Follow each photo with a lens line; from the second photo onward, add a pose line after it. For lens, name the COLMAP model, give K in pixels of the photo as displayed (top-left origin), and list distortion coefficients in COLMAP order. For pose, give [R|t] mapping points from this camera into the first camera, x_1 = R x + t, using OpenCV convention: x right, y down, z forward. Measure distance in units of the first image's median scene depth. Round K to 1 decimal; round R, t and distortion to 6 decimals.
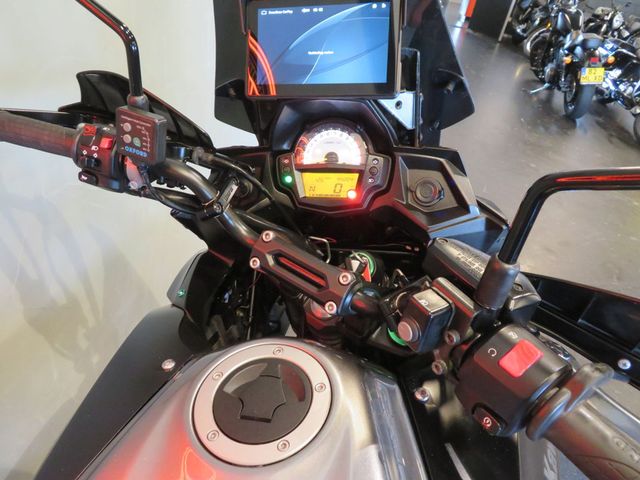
lens RADIAL K [[459.0, 0, 322.0], [0, 459.0, 242.6], [0, 0, 1]] dist [-0.005591, -0.001477]
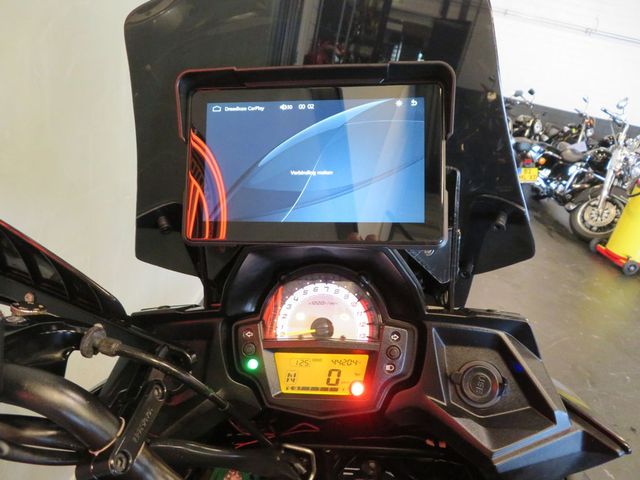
lens RADIAL K [[458.1, 0, 320.0], [0, 458.1, 240.0], [0, 0, 1]] dist [-0.005829, 0.003224]
pose [[0.993700, -0.005077, 0.111956, -0.051602], [0.026941, 0.980502, -0.194655, -0.180600], [-0.108785, 0.196444, 0.974462, 0.369133]]
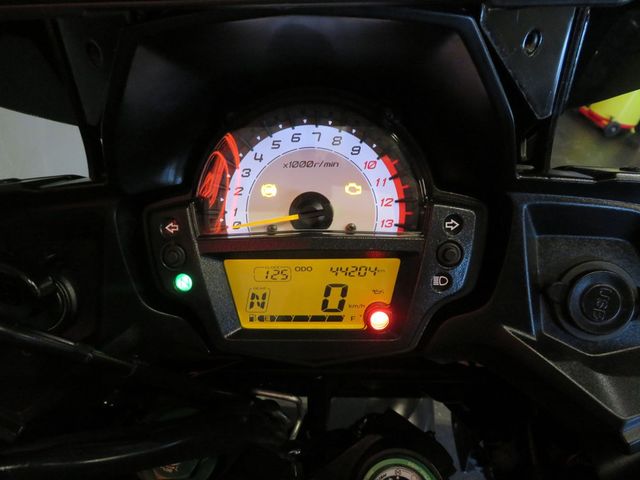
lens RADIAL K [[458.1, 0, 320.0], [0, 458.1, 240.0], [0, 0, 1]] dist [-0.005829, 0.003224]
pose [[0.984690, -0.071939, 0.158775, -0.027048], [0.058986, 0.994646, 0.084848, -0.191464], [-0.164029, -0.074183, 0.983662, 0.672831]]
